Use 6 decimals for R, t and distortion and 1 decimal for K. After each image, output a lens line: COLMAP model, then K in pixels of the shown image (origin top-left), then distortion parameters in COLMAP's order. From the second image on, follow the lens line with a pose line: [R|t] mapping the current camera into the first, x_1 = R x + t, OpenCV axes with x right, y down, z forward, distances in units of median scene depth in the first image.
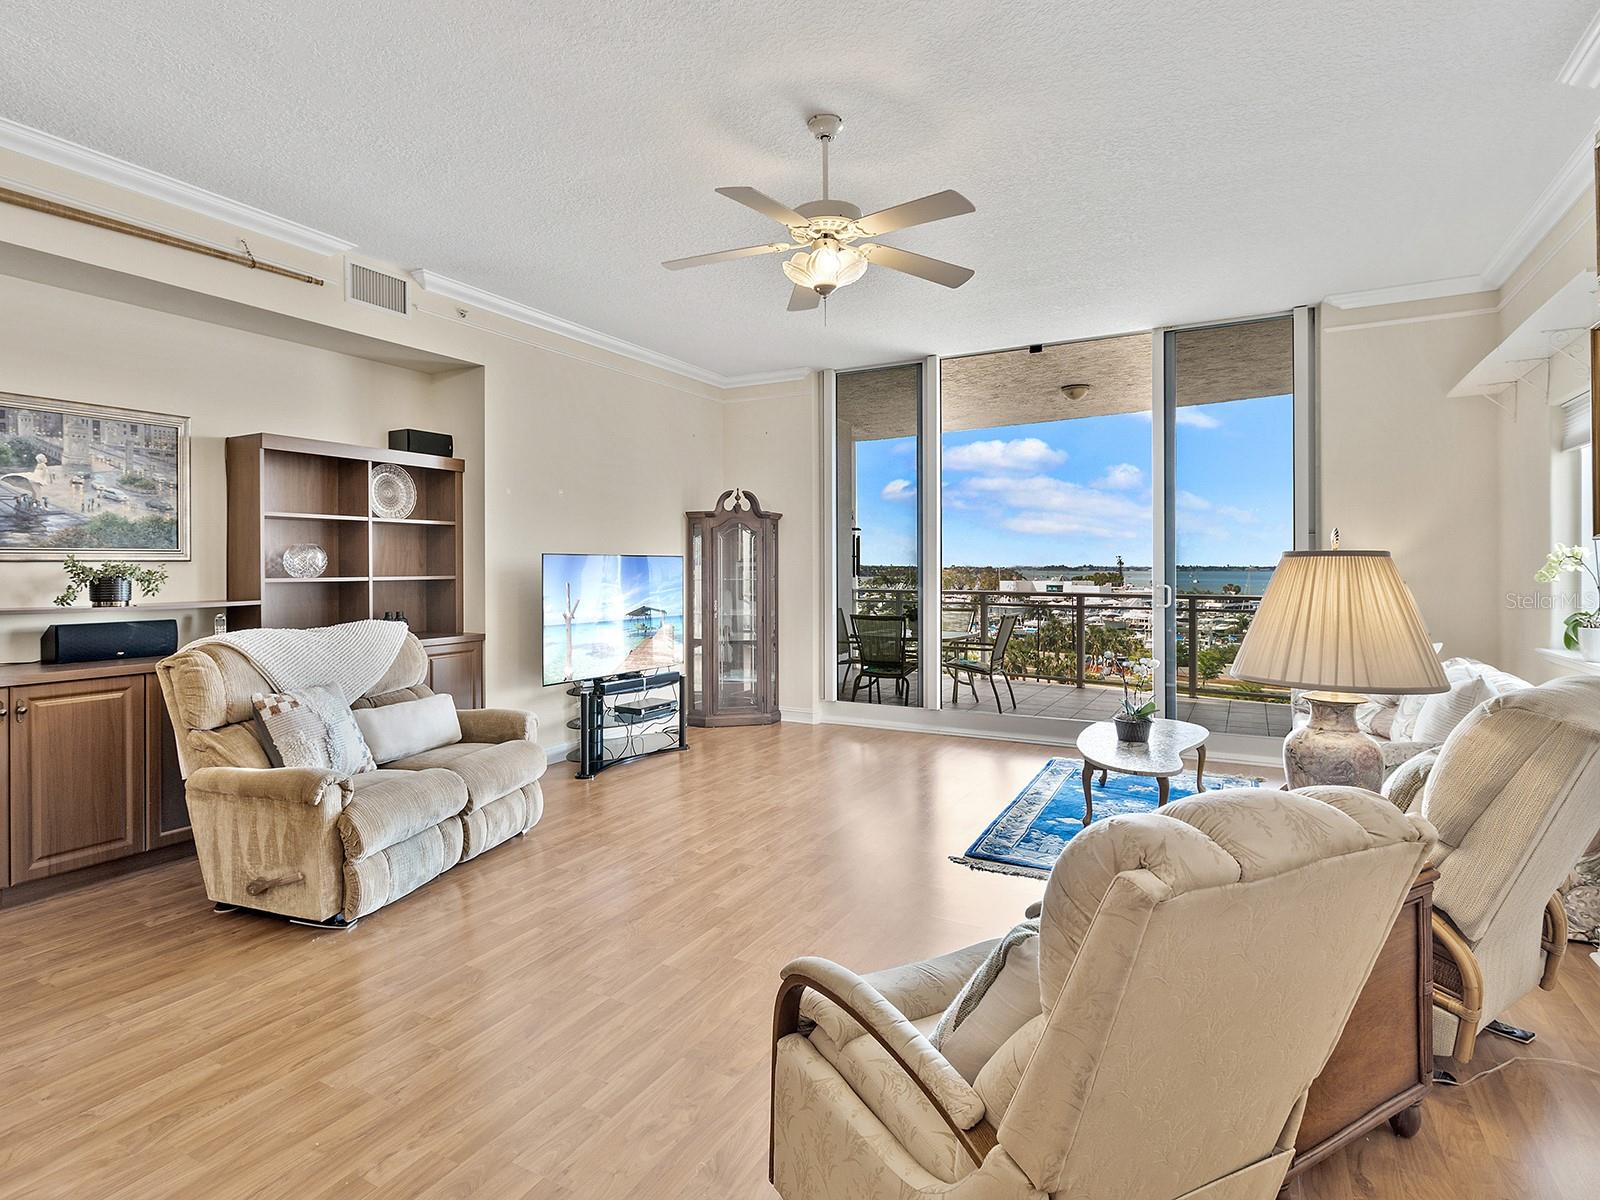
lens RADIAL K [[804.3, 0, 806.8], [0, 804.3, 577.7], [0, 0, 1]] dist [-0.001805, 0.000465]
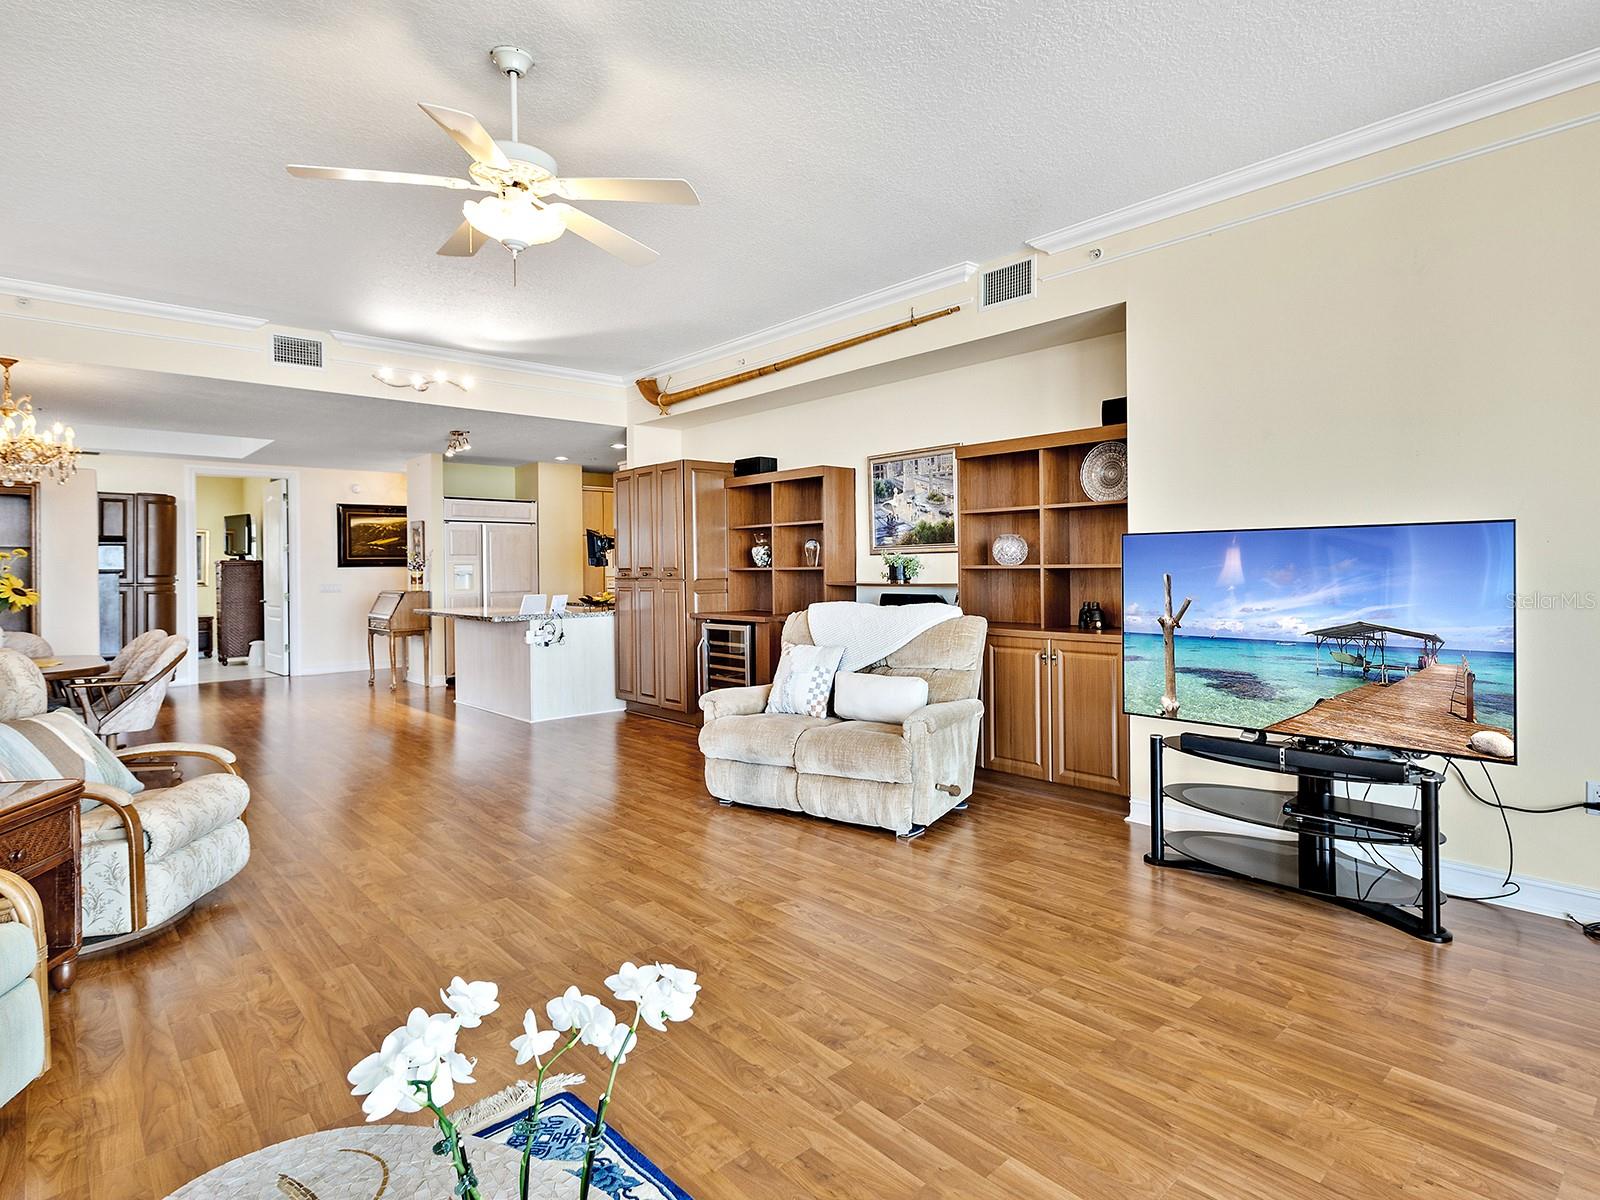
lens RADIAL K [[804.3, 0, 806.8], [0, 804.3, 577.7], [0, 0, 1]] dist [-0.001805, 0.000465]
pose [[-0.296669, 0.020768, -0.954754, 0.606272], [0.000339, 0.999766, 0.021642, -0.007554], [0.954980, 0.006097, -0.296607, 1.218994]]
